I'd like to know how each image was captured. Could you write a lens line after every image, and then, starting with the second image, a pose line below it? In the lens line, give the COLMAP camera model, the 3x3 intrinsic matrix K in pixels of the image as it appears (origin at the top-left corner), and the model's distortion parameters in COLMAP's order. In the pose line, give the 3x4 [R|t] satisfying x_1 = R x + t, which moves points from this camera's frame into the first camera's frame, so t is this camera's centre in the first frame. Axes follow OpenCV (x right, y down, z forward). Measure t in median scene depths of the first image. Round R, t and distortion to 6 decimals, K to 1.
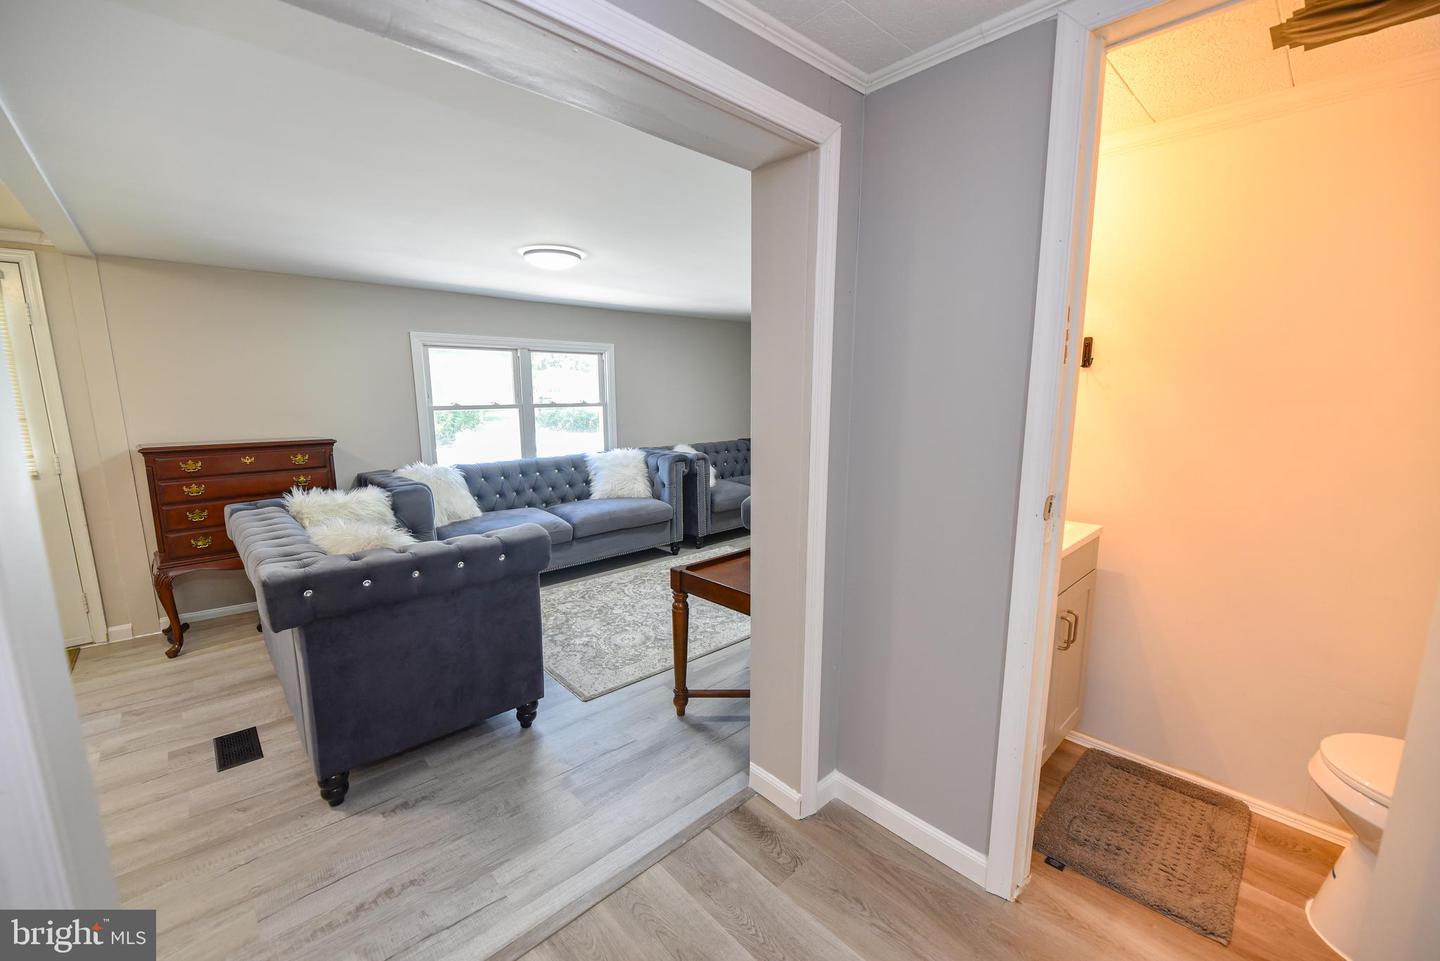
lens RADIAL K [[576.4, 0, 732.0], [0, 576.4, 491.8], [0, 0, 1]] dist [-0.002002, -0.000870]
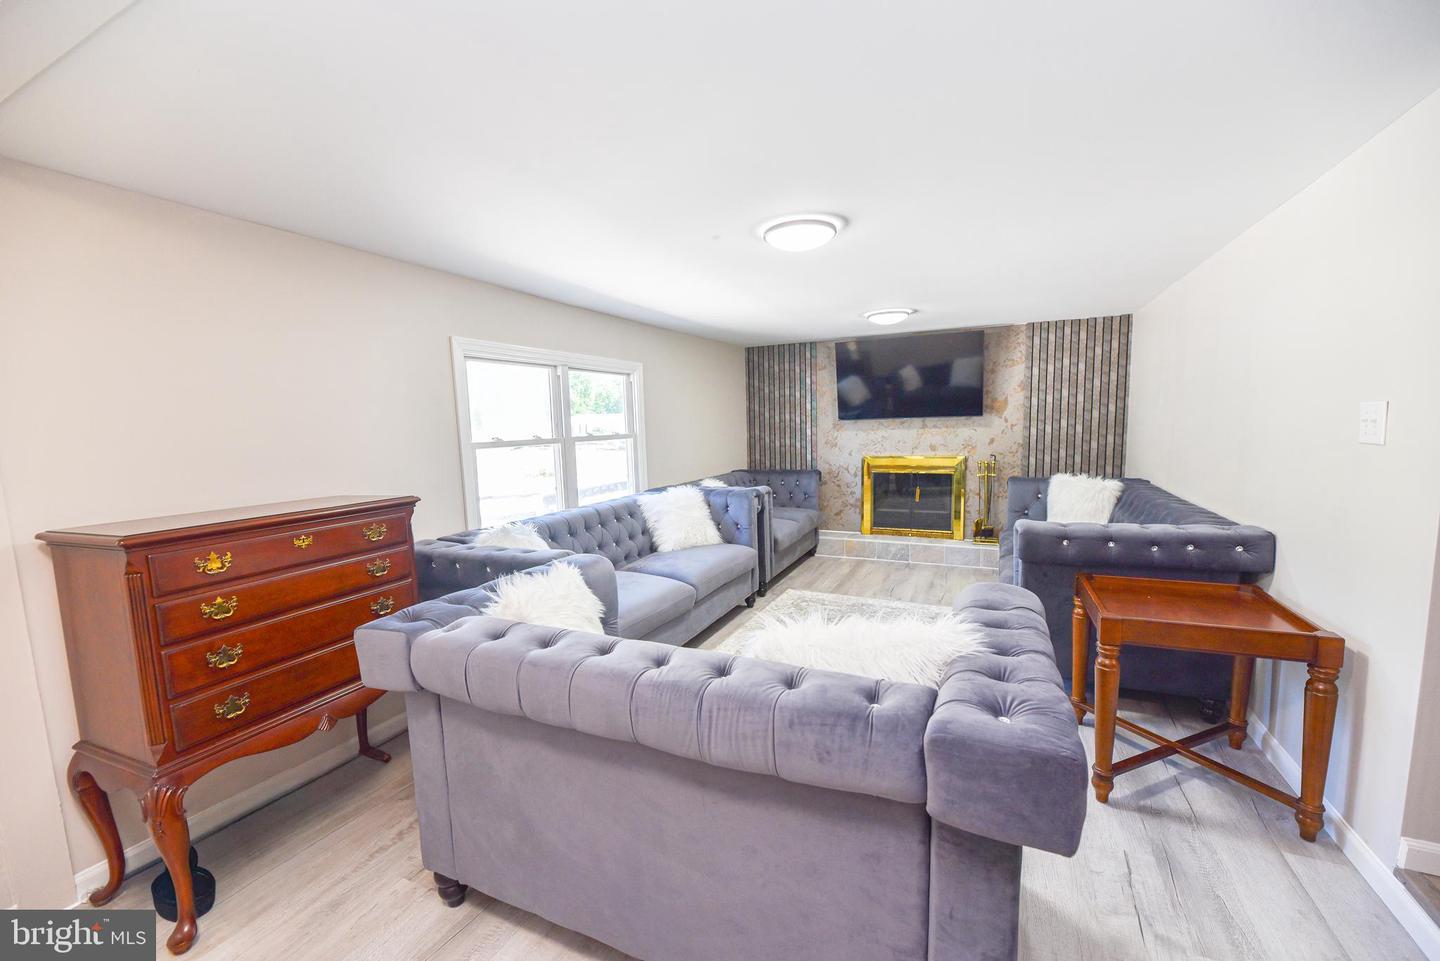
lens RADIAL K [[576.4, 0, 721.7], [0, 576.4, 487.2], [0, 0, 1]] dist [-0.002002, -0.000870]
pose [[0.930779, -0.069021, 0.359007, -0.451687], [0.093832, 0.994222, -0.052129, -0.027529], [-0.353334, 0.082207, 0.931878, 0.224275]]
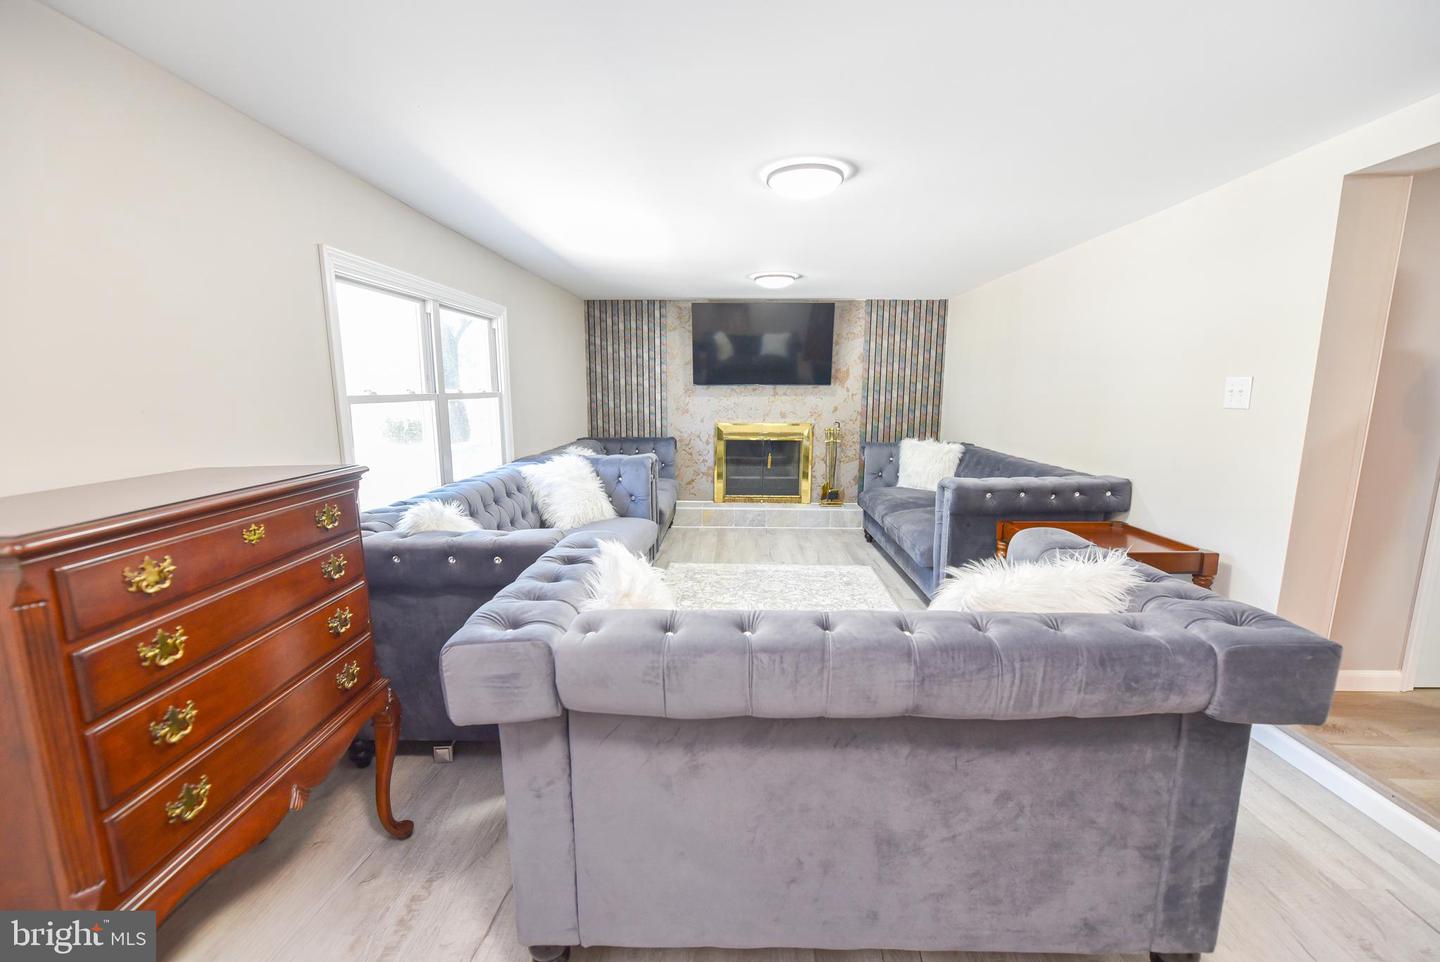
lens RADIAL K [[606.7, 0, 719.7], [0, 606.7, 489.2], [0, 0, 1]] dist [0.002541, -0.000296]
pose [[0.705289, -0.117274, 0.699152, -0.616022], [0.124434, 0.991390, 0.040767, -0.042562], [-0.697913, 0.058246, 0.713810, 0.352810]]
